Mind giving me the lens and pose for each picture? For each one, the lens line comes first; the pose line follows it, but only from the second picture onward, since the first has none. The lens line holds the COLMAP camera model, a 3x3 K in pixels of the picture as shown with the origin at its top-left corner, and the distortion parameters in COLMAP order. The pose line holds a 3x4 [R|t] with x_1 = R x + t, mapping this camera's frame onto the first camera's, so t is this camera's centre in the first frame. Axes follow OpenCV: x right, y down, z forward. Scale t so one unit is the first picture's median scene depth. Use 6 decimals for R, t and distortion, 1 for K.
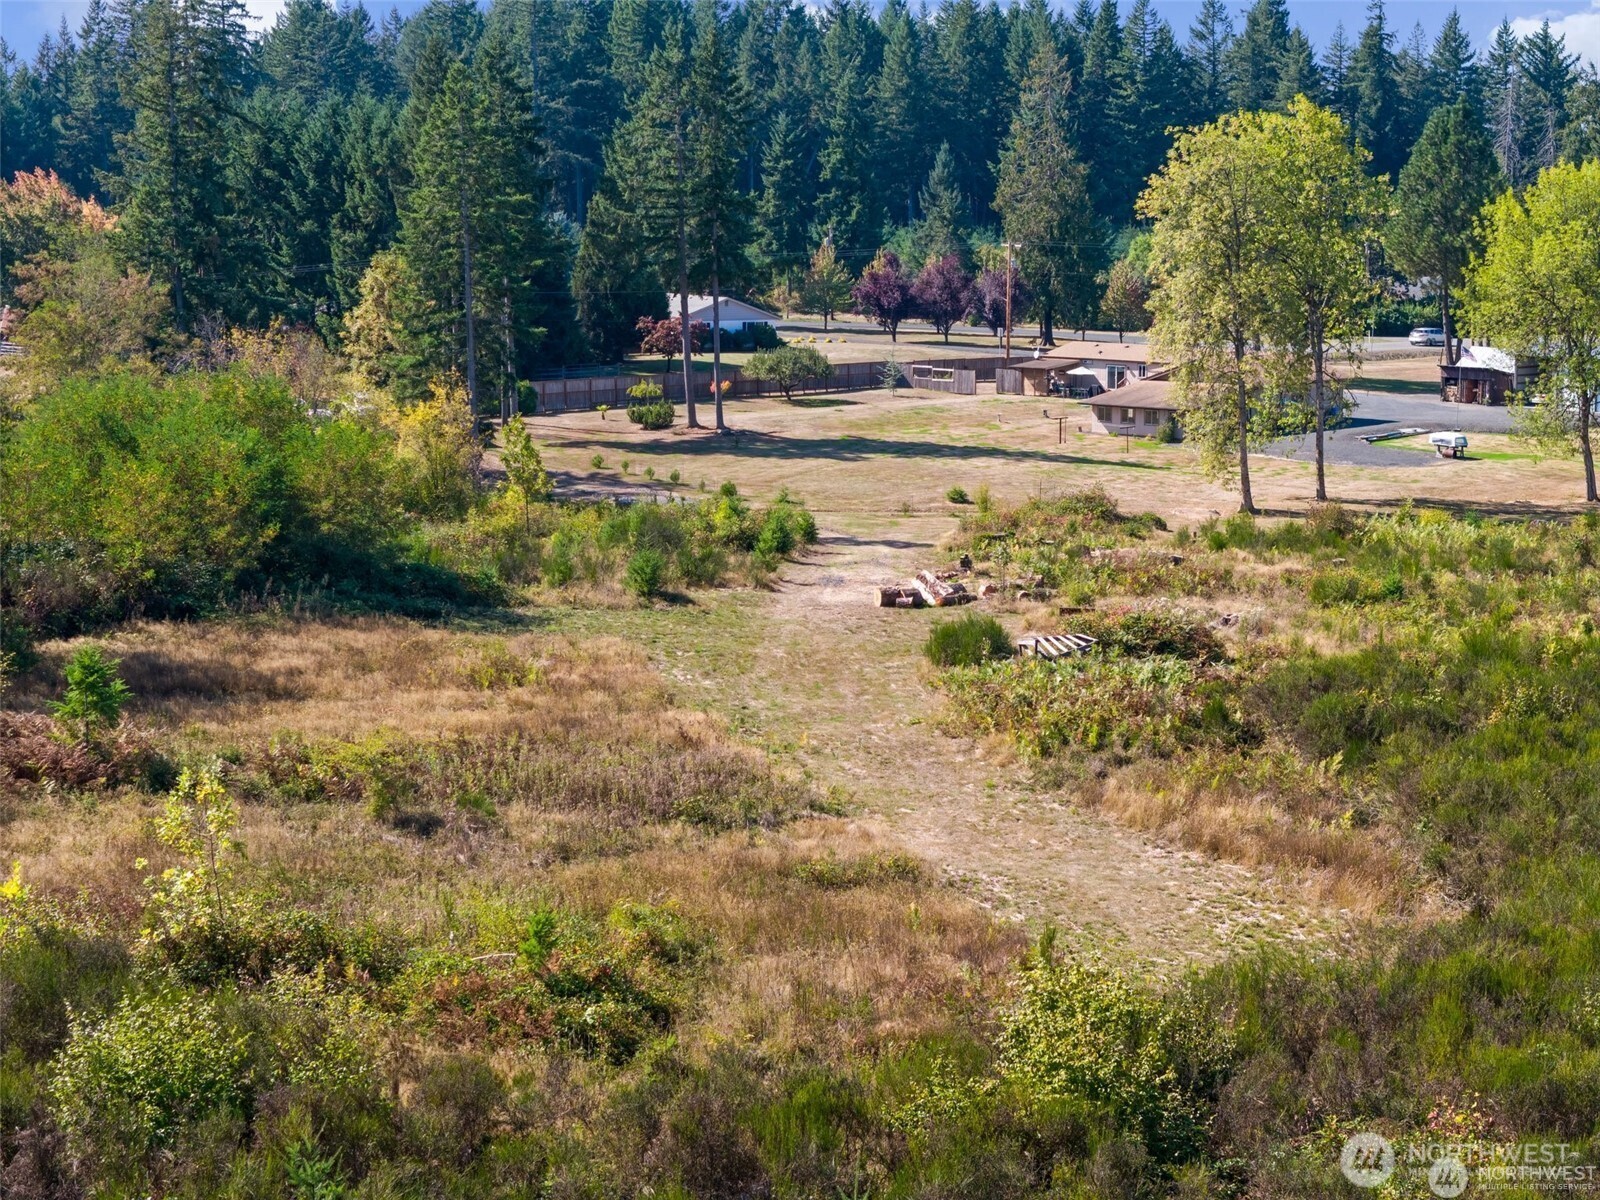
lens RADIAL K [[3217.9, 0, 800.0], [0, 3217.9, 600.0], [0, 0, 1]] dist [-0.084672, -0.039456]
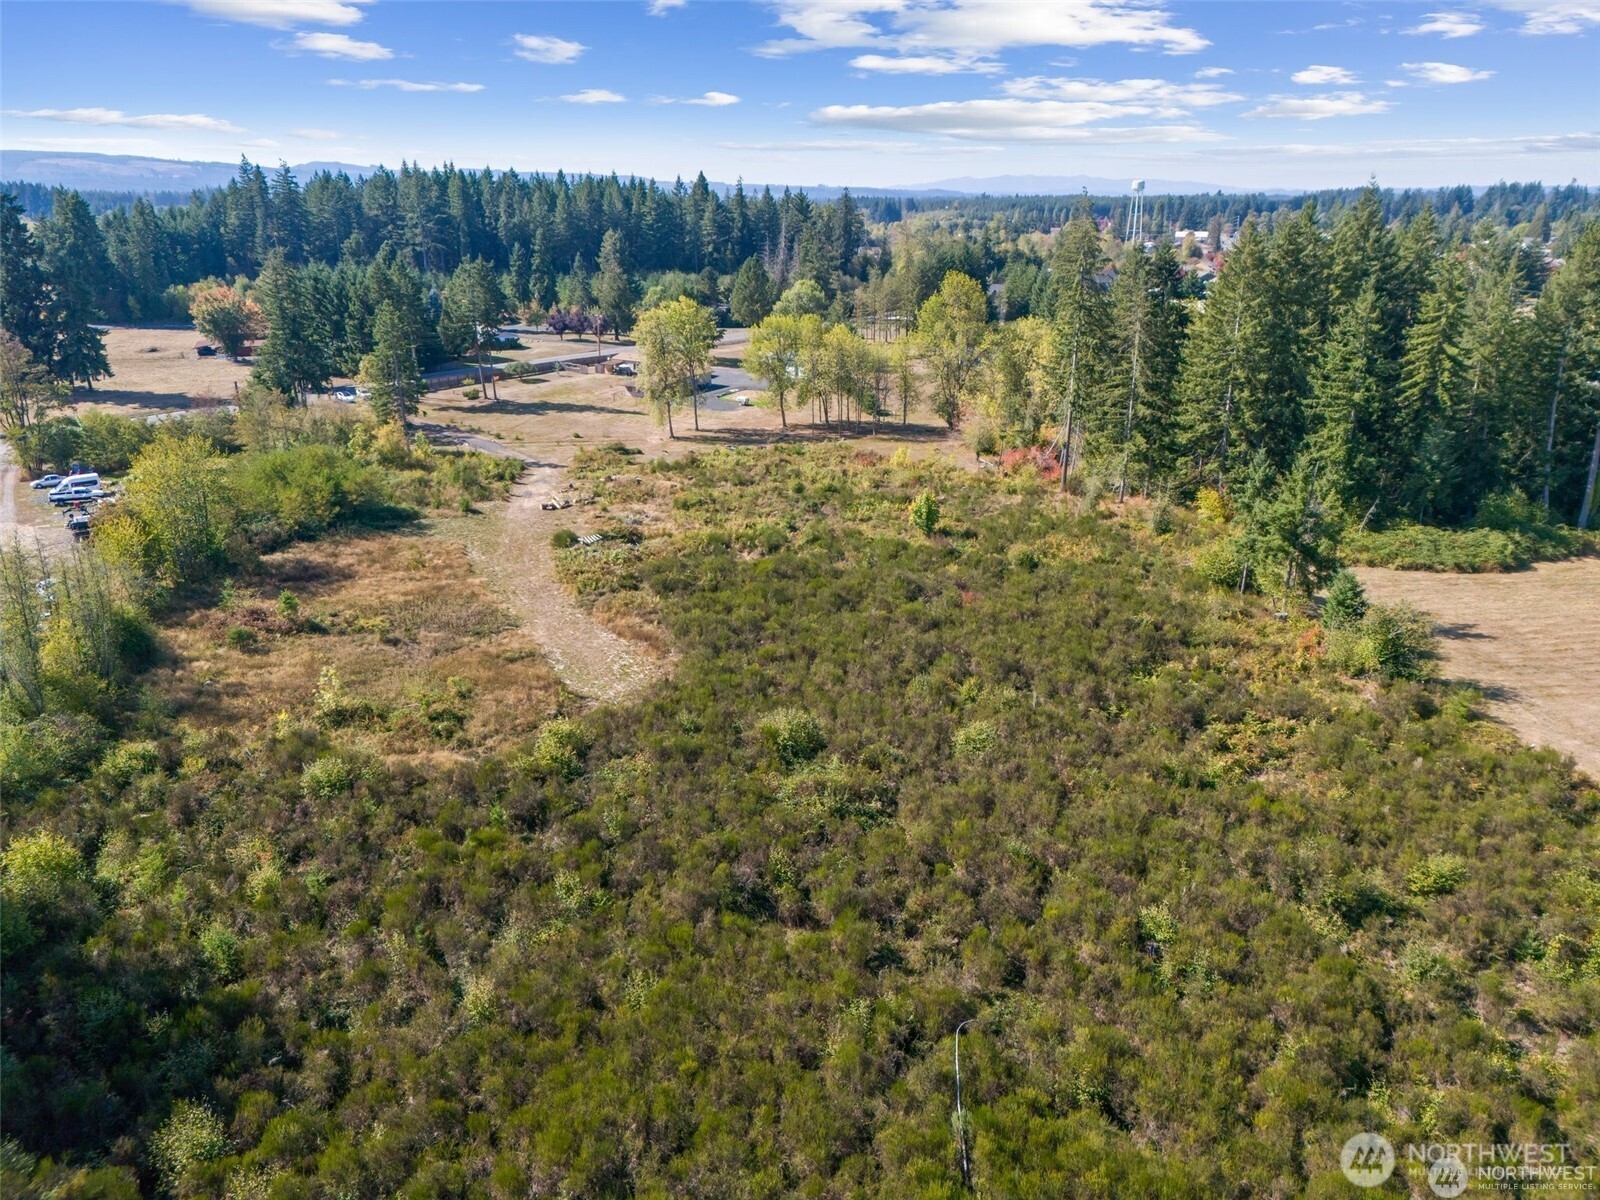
lens RADIAL K [[1176.8, 0, 808.1], [0, 1176.8, 606.4], [0, 0, 1]] dist [0.081650, -0.088447]
pose [[0.977853, -0.067240, 0.198199, 0.044786], [0.026076, 0.978750, 0.203393, -0.137541], [-0.207664, -0.193720, 0.958826, -0.215442]]
